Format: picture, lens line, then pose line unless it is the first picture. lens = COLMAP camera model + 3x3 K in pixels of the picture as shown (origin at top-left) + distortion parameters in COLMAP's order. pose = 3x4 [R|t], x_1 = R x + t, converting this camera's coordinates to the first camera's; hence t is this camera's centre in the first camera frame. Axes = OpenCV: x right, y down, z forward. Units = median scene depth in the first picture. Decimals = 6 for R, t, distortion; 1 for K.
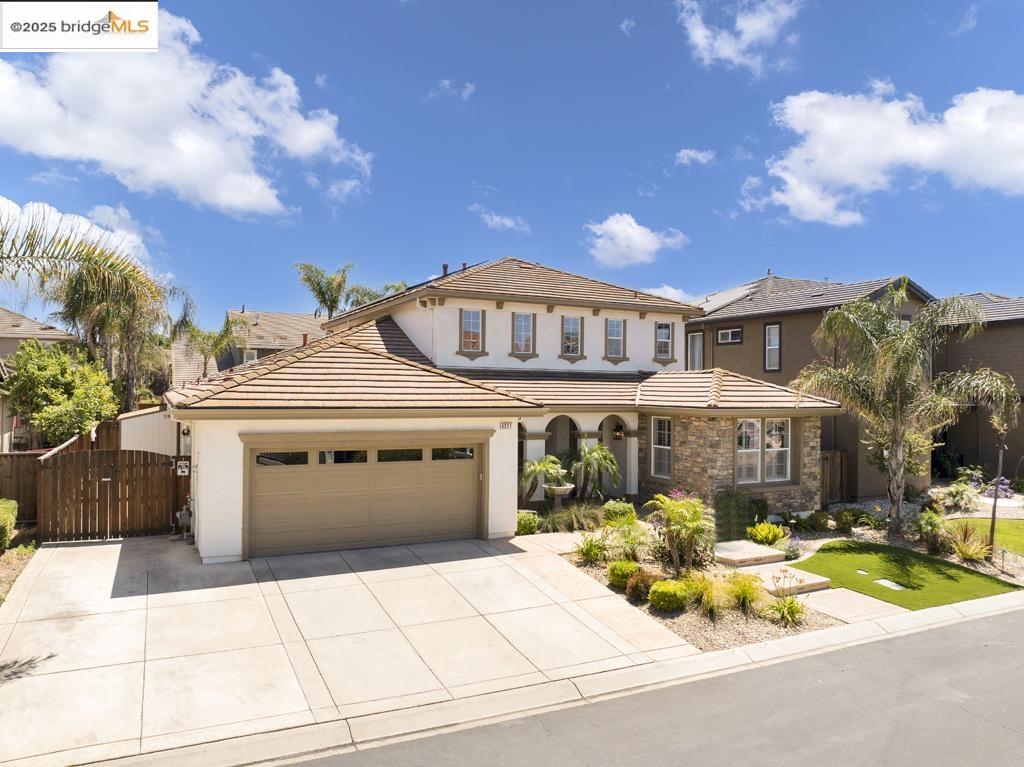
lens RADIAL K [[723.8, 0, 516.0], [0, 723.8, 377.4], [0, 0, 1]] dist [-0.042766, 0.003551]
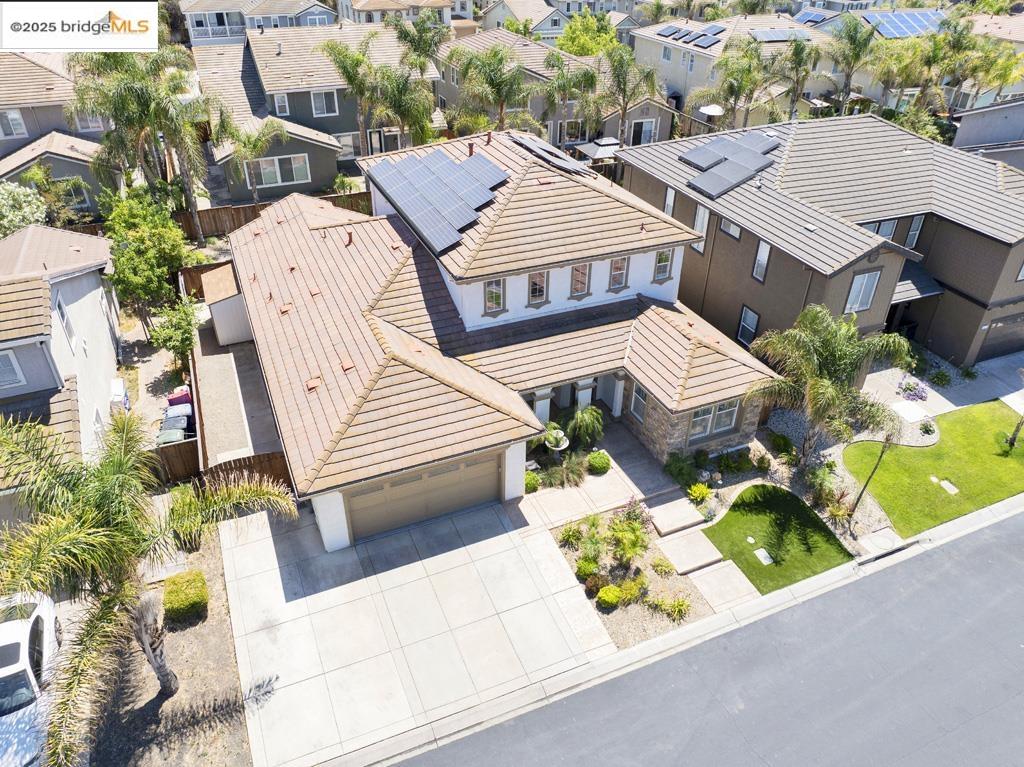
lens RADIAL K [[723.8, 0, 516.0], [0, 723.8, 377.4], [0, 0, 1]] dist [-0.042766, 0.003551]
pose [[0.998641, 0.031069, -0.041854, 0.036147], [-0.002088, 0.826147, 0.563451, -0.783298], [0.052083, -0.562597, 0.825089, -0.081917]]
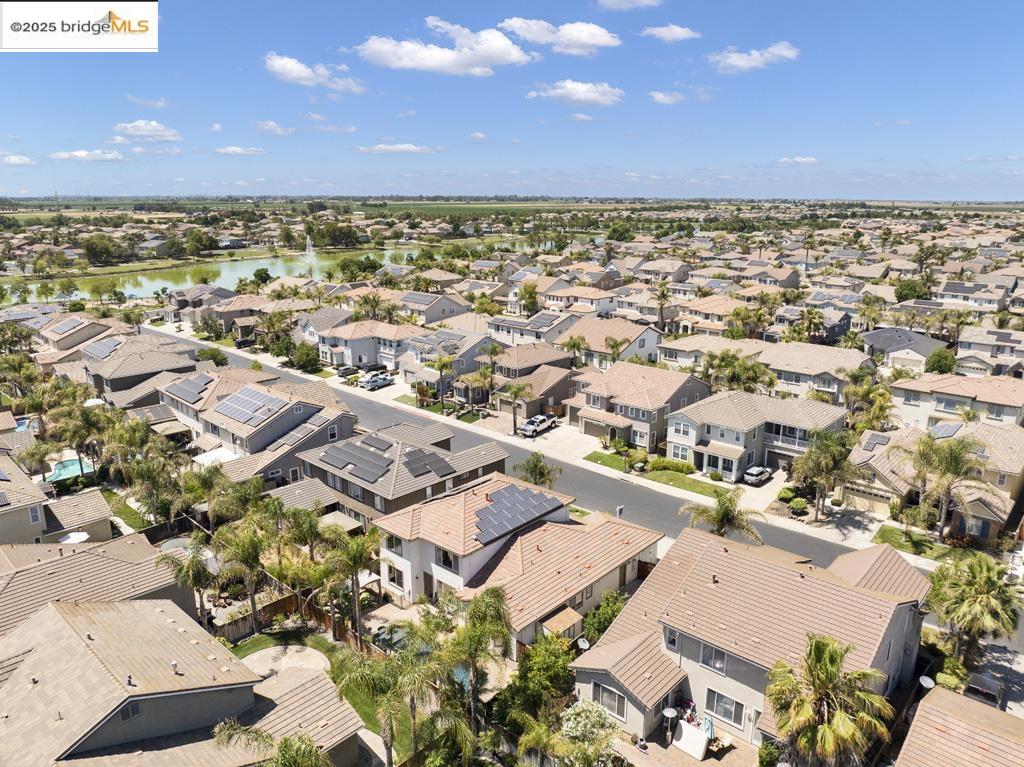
lens RADIAL K [[723.8, 0, 516.0], [0, 723.8, 377.4], [0, 0, 1]] dist [-0.042766, 0.003551]
pose [[-0.364100, -0.241751, 0.899437, -3.292622], [-0.018992, 0.967451, 0.252343, -1.722030], [-0.931166, 0.074796, -0.356840, 2.788293]]
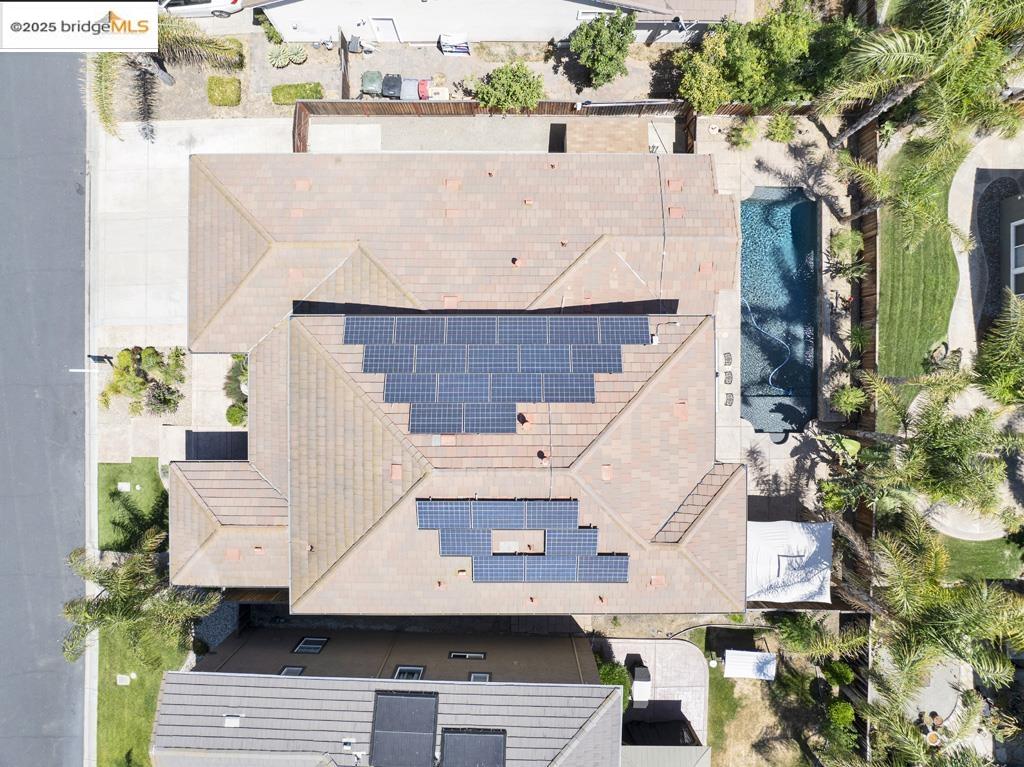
lens RADIAL K [[723.8, 0, 516.0], [0, 723.8, 377.4], [0, 0, 1]] dist [-0.042766, 0.003551]
pose [[-0.450097, 0.892787, -0.018529, -0.209046], [0.003274, 0.022399, 0.999744, -1.559364], [0.892974, 0.449921, -0.013005, 1.651088]]
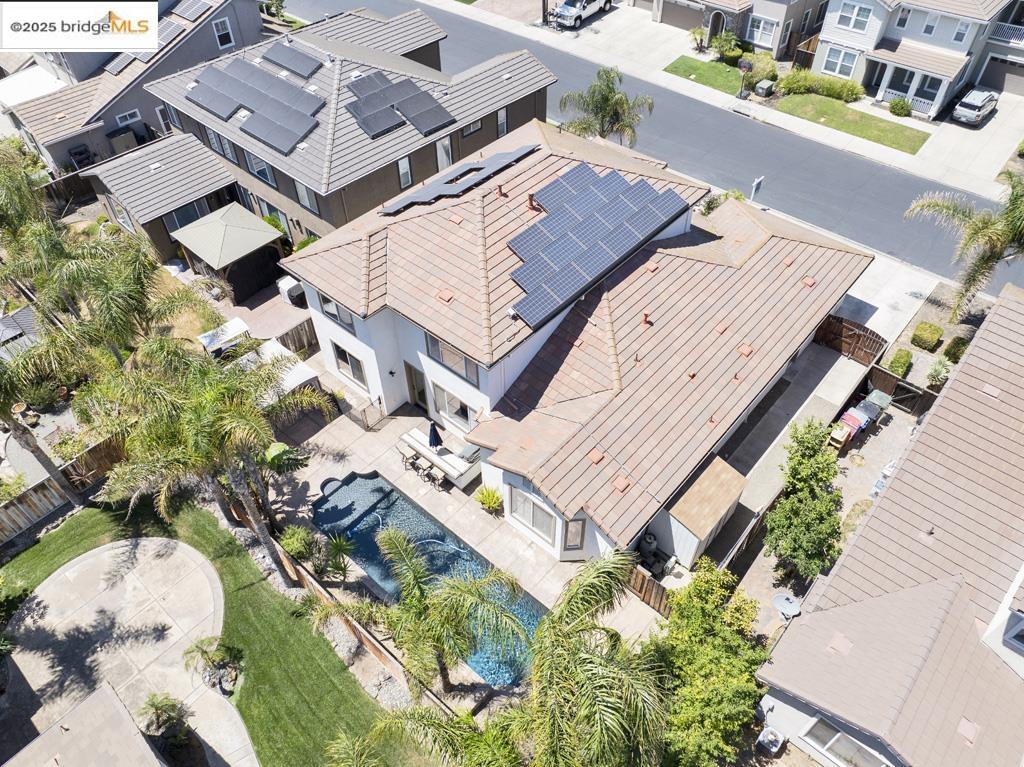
lens RADIAL K [[715.1, 0, 519.6], [0, 715.1, 379.3], [0, 0, 1]] dist [-0.044856, 0.022241]
pose [[-0.379654, -0.678168, 0.629247, -1.415866], [-0.012261, 0.683801, 0.729565, -1.126621], [-0.925047, 0.269267, -0.267923, 2.241895]]
